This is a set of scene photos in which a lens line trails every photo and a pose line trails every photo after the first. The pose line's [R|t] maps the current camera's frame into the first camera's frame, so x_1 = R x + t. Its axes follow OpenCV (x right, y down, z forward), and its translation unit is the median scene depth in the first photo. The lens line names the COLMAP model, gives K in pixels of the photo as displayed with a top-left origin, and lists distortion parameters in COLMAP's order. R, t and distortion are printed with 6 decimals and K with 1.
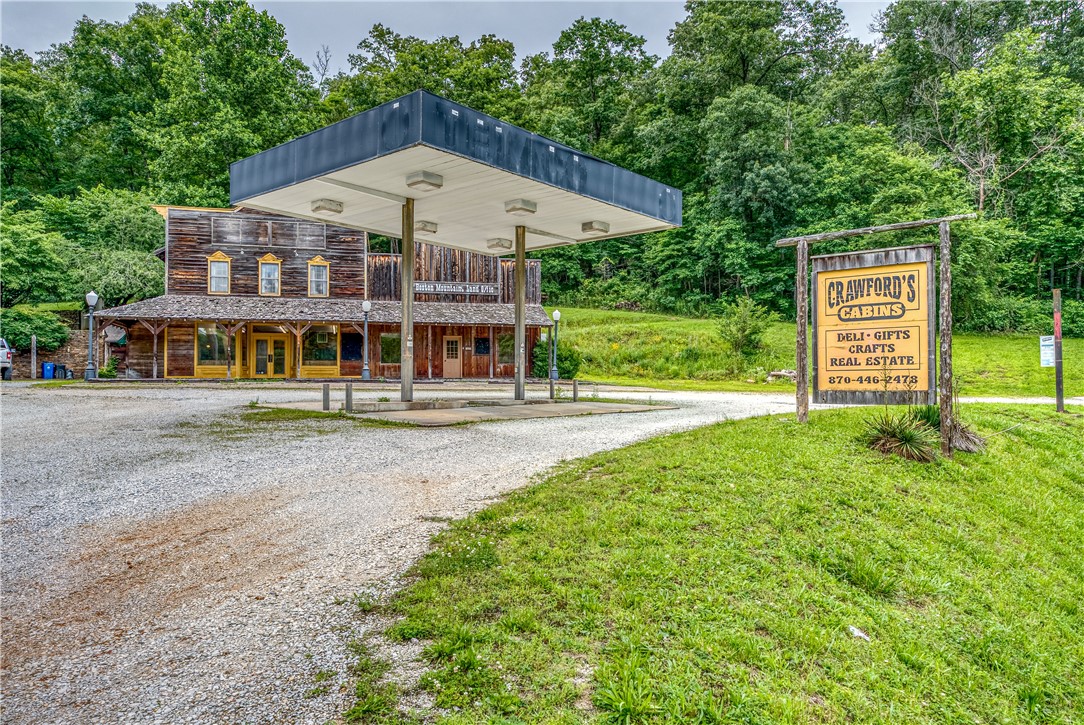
lens RADIAL K [[726.9, 0, 542.2], [0, 726.9, 368.9], [0, 0, 1]] dist [0.025026, -0.008551]
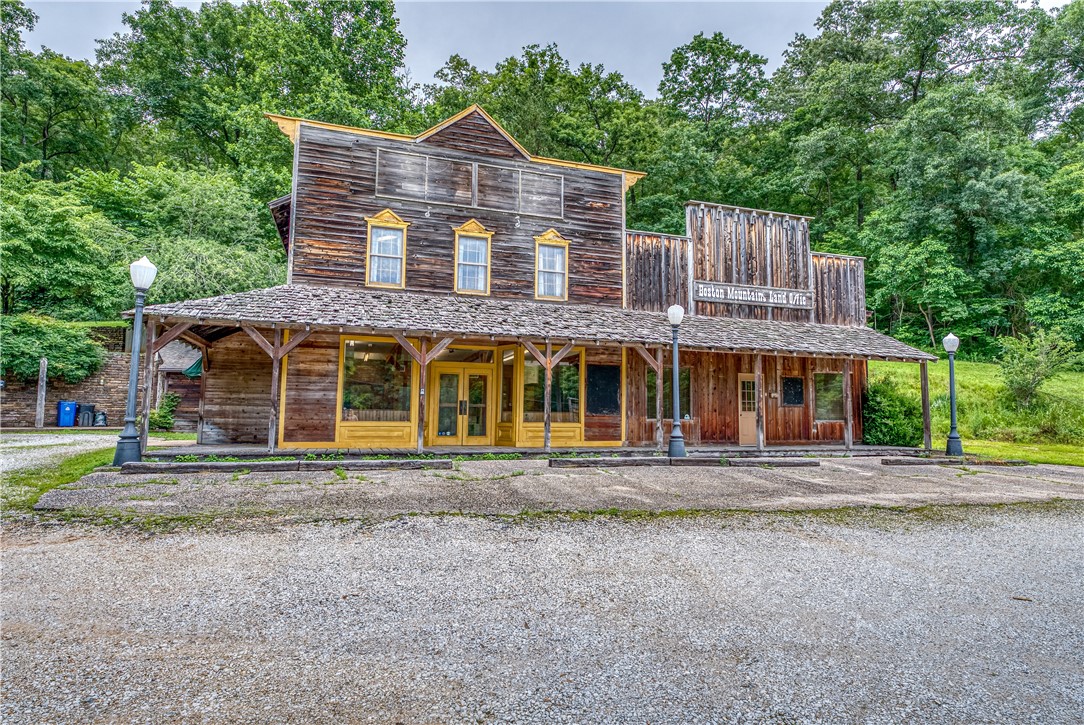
lens RADIAL K [[589.9, 0, 542.2], [0, 589.9, 362.1], [0, 0, 1]] dist [-0.000345, 0.000727]
pose [[0.998581, 0.022374, 0.048320, -0.333686], [-0.019369, 0.997901, -0.061795, -0.022280], [-0.049601, 0.060771, 0.996919, 0.544305]]
